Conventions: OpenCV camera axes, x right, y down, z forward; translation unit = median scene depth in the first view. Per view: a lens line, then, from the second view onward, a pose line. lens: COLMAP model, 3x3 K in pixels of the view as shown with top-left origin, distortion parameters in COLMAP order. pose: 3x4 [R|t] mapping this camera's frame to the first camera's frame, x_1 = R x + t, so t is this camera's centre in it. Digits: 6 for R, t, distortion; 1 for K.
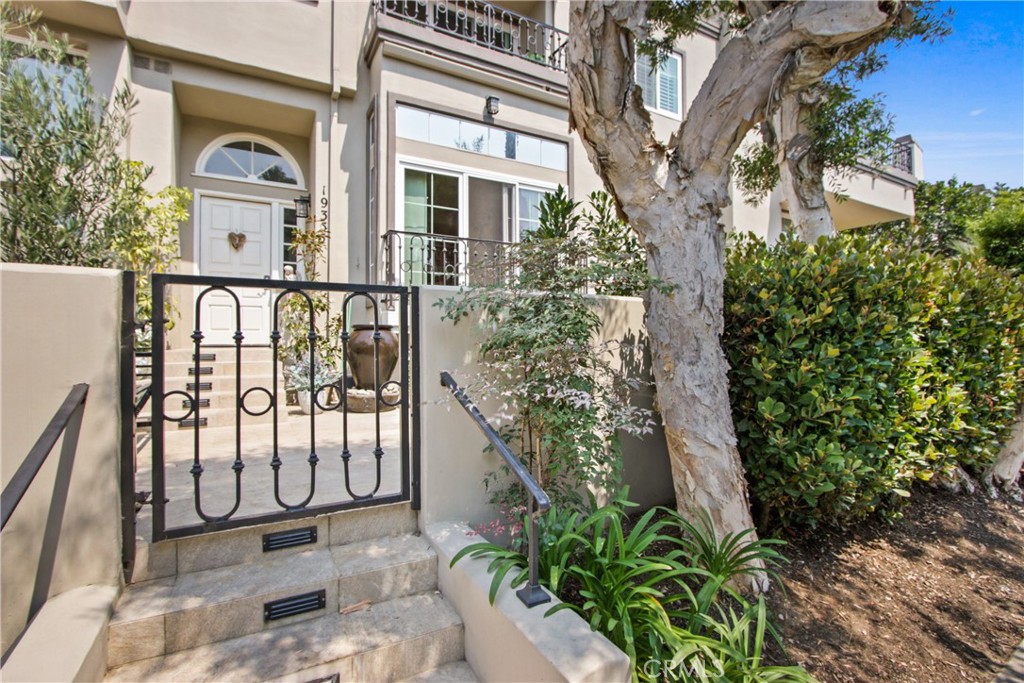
lens RADIAL K [[468.9, 0, 509.3], [0, 468.9, 340.4], [0, 0, 1]] dist [-0.014026, 0.000425]
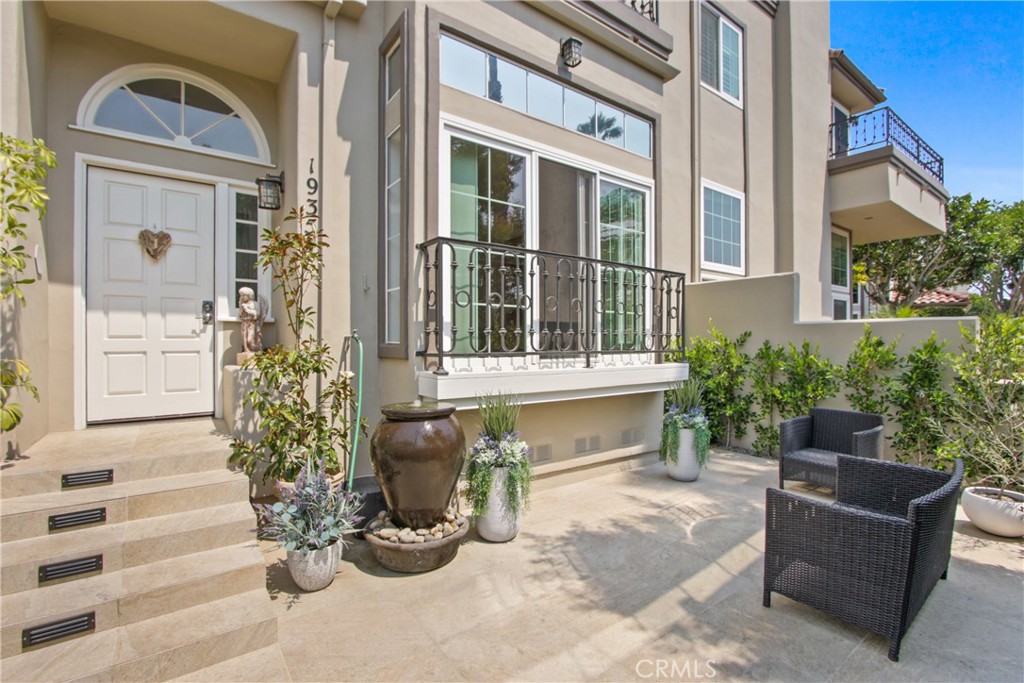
lens RADIAL K [[468.9, 0, 514.6], [0, 468.9, 342.2], [0, 0, 1]] dist [-0.014026, 0.000425]
pose [[0.990892, 0.001089, 0.134658, -0.210121], [-0.002214, 0.999964, 0.008204, -0.095293], [-0.134644, -0.008427, 0.990858, 0.350778]]
